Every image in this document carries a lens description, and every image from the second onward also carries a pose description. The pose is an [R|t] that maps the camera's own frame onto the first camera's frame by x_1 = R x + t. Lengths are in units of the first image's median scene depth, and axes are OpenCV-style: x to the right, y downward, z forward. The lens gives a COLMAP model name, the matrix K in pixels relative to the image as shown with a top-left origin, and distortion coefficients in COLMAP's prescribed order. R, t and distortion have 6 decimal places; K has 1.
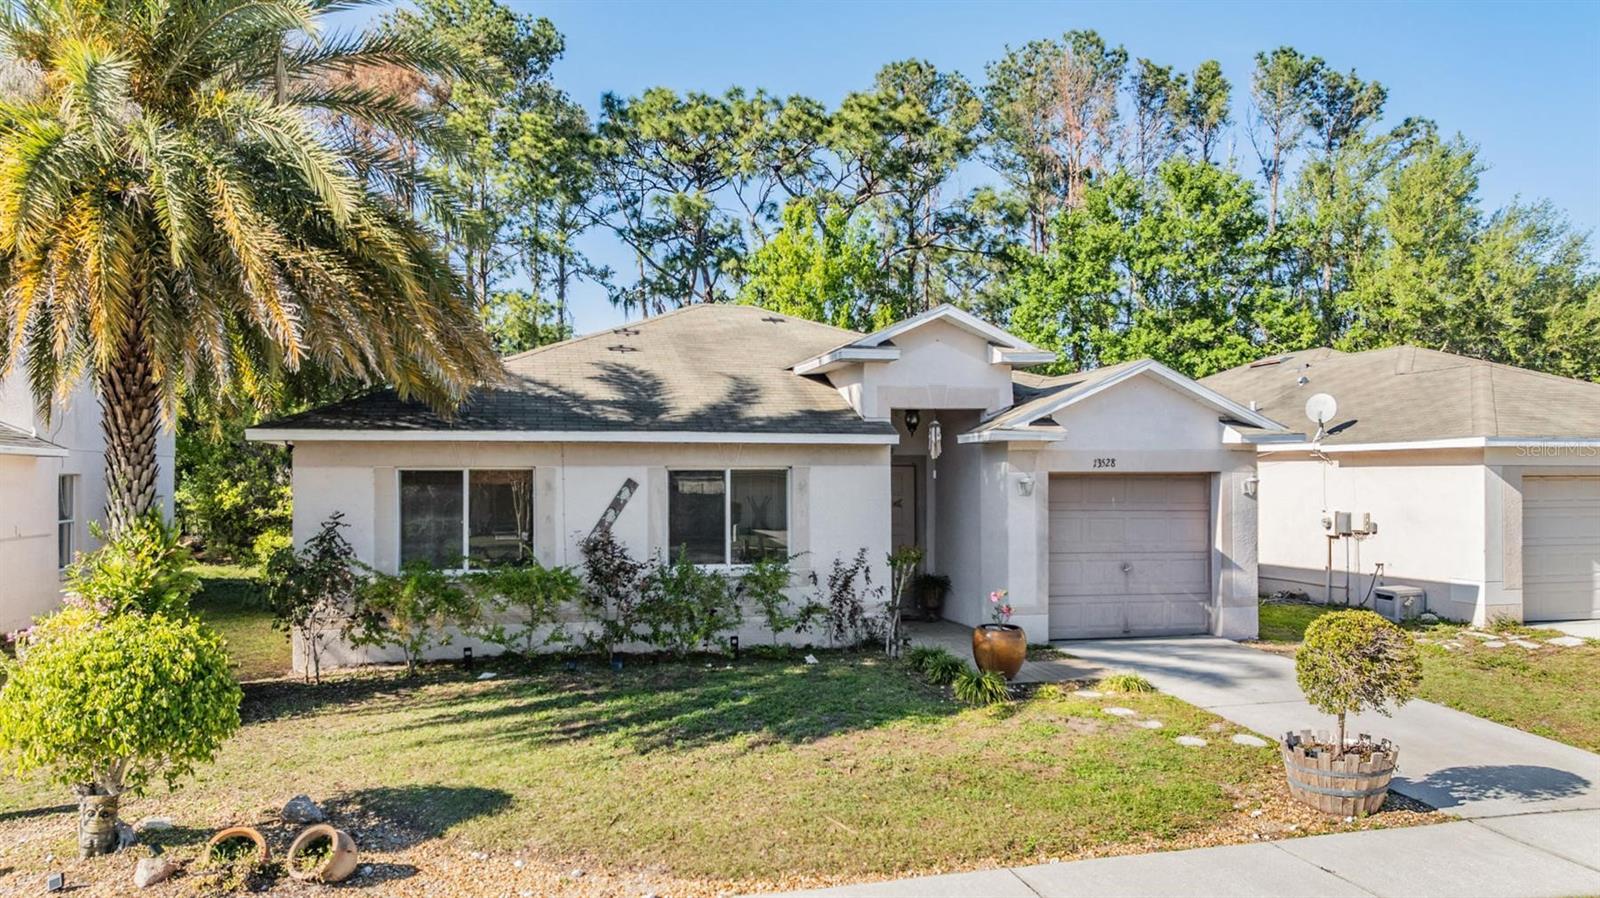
lens RADIAL K [[1159.4, 0, 805.3], [0, 1159.4, 452.6], [0, 0, 1]] dist [-0.027691, 0.023818]
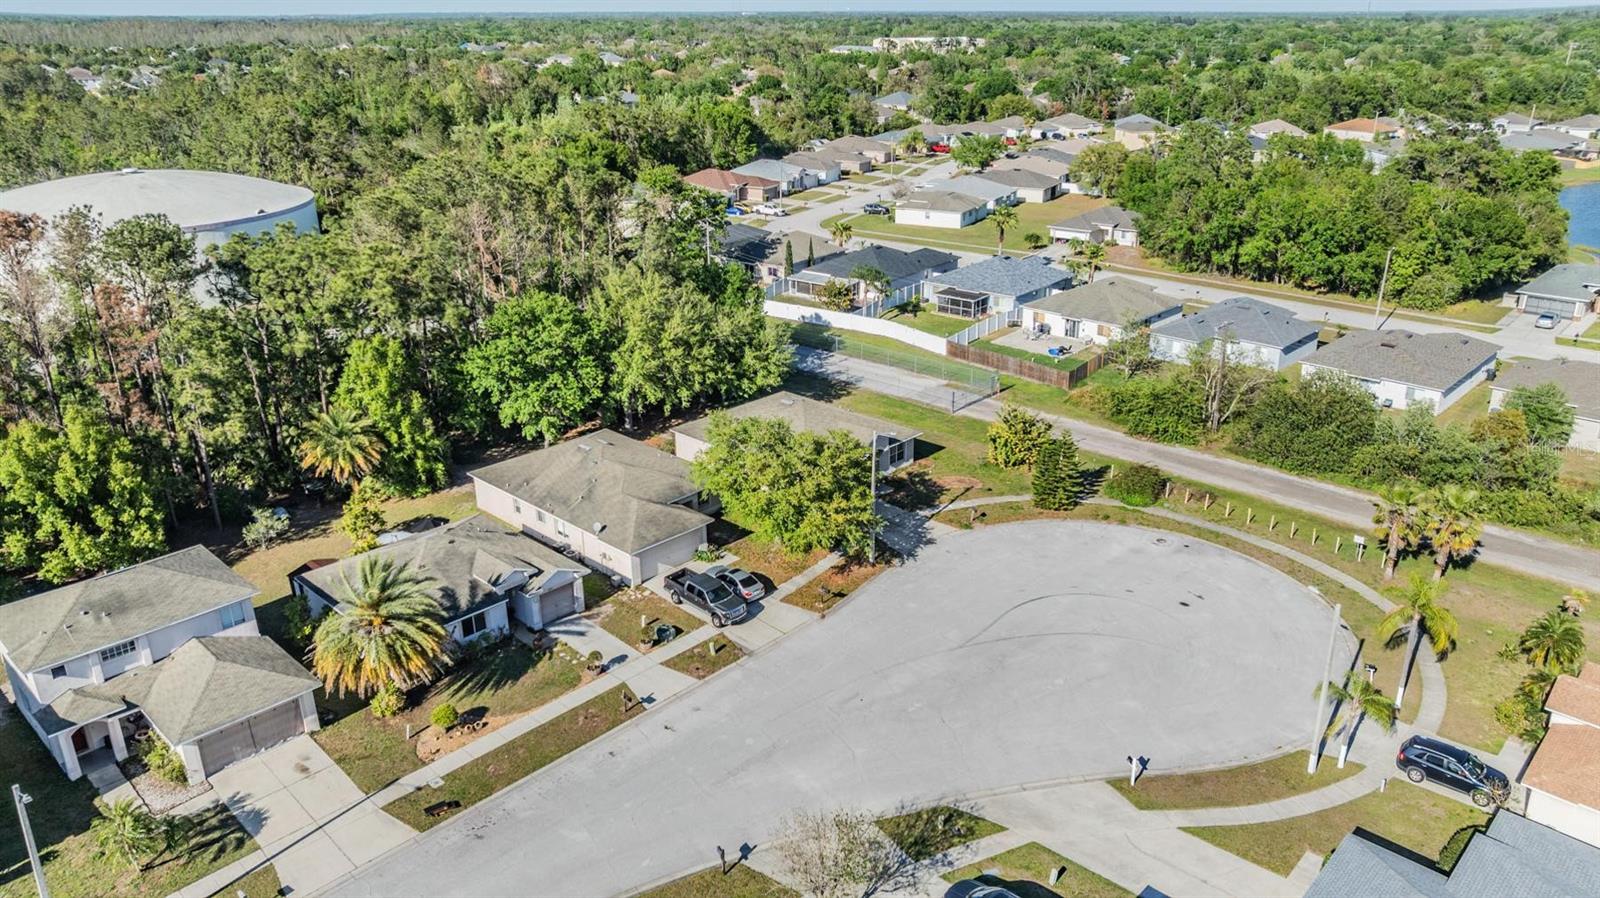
lens RADIAL K [[1159.4, 0, 807.4], [0, 1159.4, 433.2], [0, 0, 1]] dist [-0.027691, 0.023818]
pose [[0.857212, -0.201348, 0.473970, -0.965348], [0.013820, 0.929056, 0.369680, -2.354002], [-0.514779, -0.310344, 0.799180, -3.158126]]
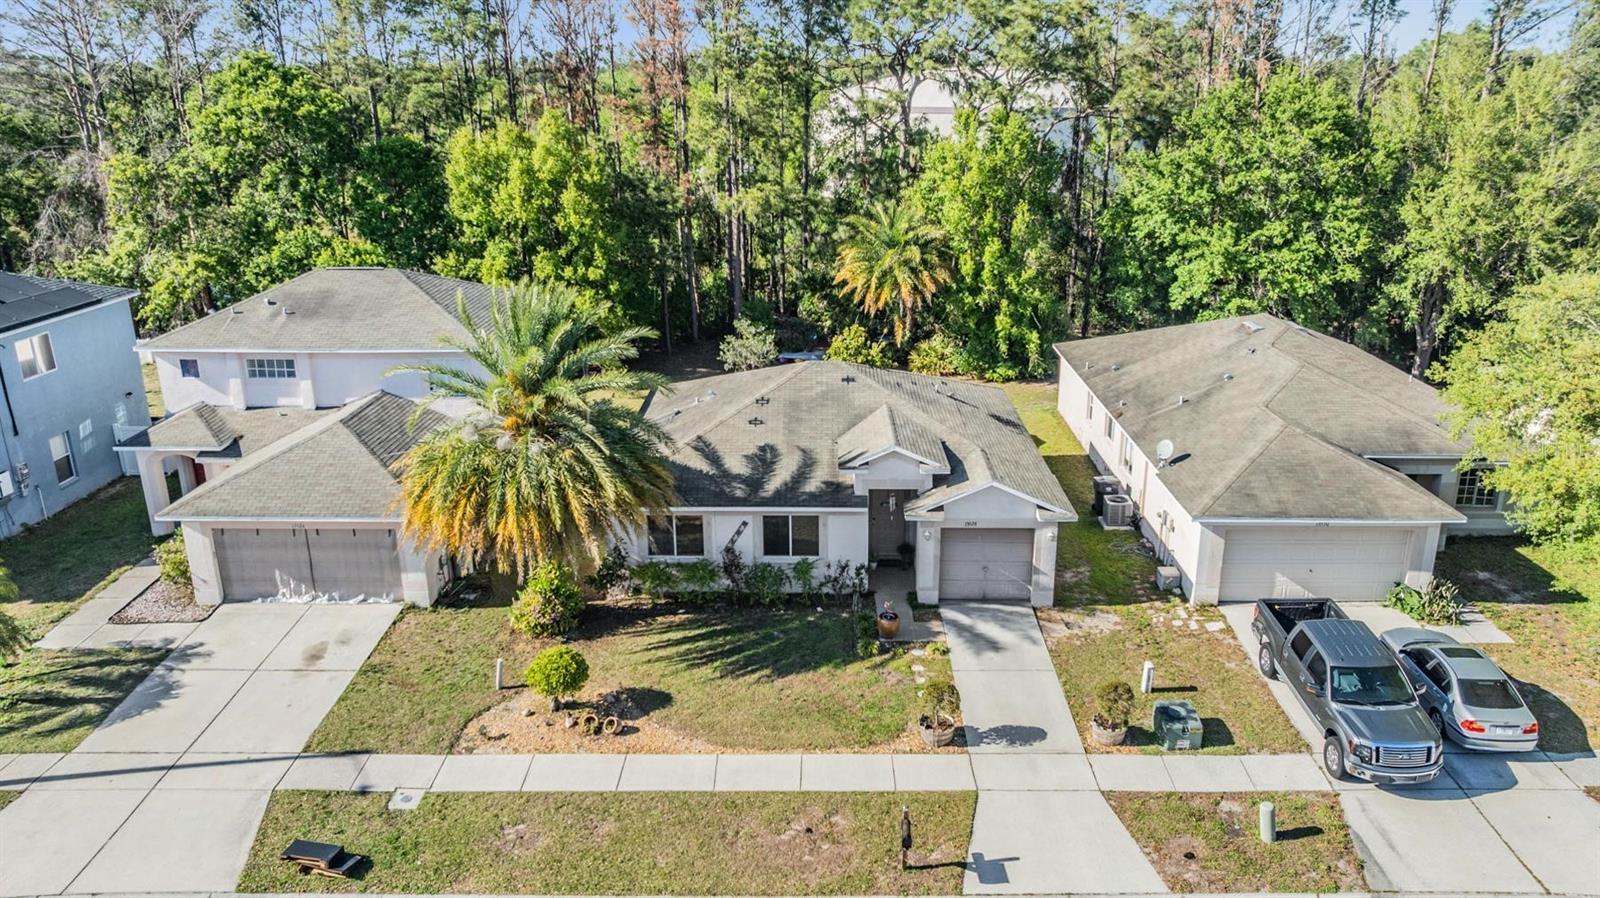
lens RADIAL K [[1159.4, 0, 803.5], [0, 1159.4, 429.3], [0, 0, 1]] dist [-0.027691, 0.023818]
pose [[0.964607, 0.076052, -0.252486, 0.488759], [0.007296, 0.949442, 0.313859, -0.814440], [0.263590, -0.304593, 0.915283, -0.916263]]
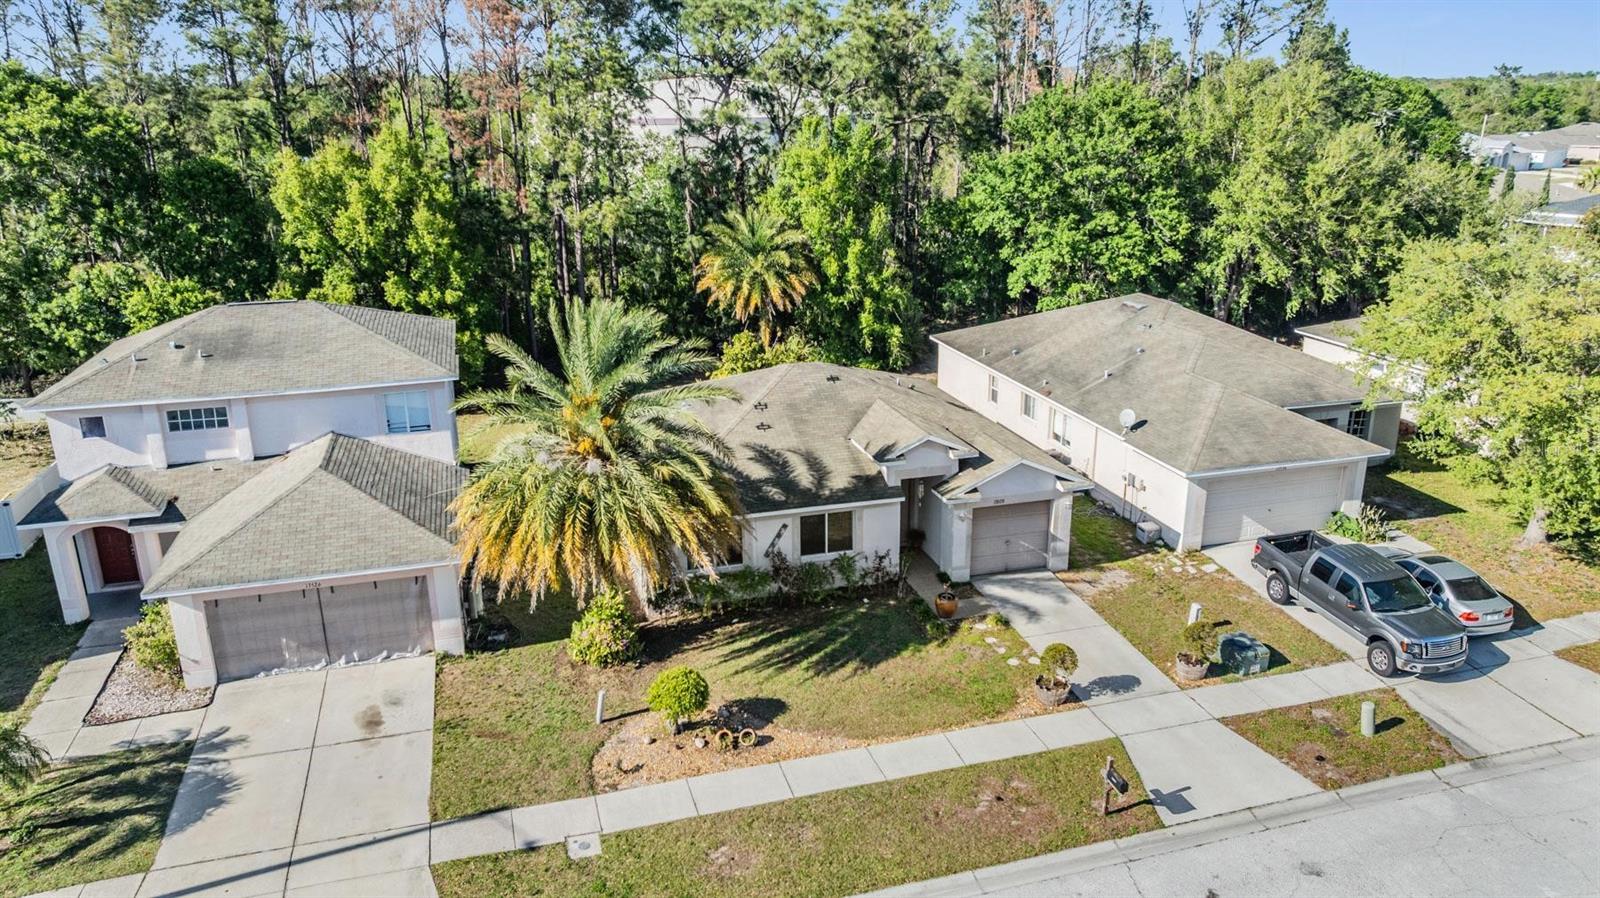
lens RADIAL K [[1159.4, 0, 804.3], [0, 1159.4, 426.1], [0, 0, 1]] dist [-0.027691, 0.023818]
pose [[0.999596, -0.018079, 0.021913, -0.154029], [0.010595, 0.952957, 0.302920, -0.807026], [-0.026359, -0.302566, 0.952764, -1.036045]]
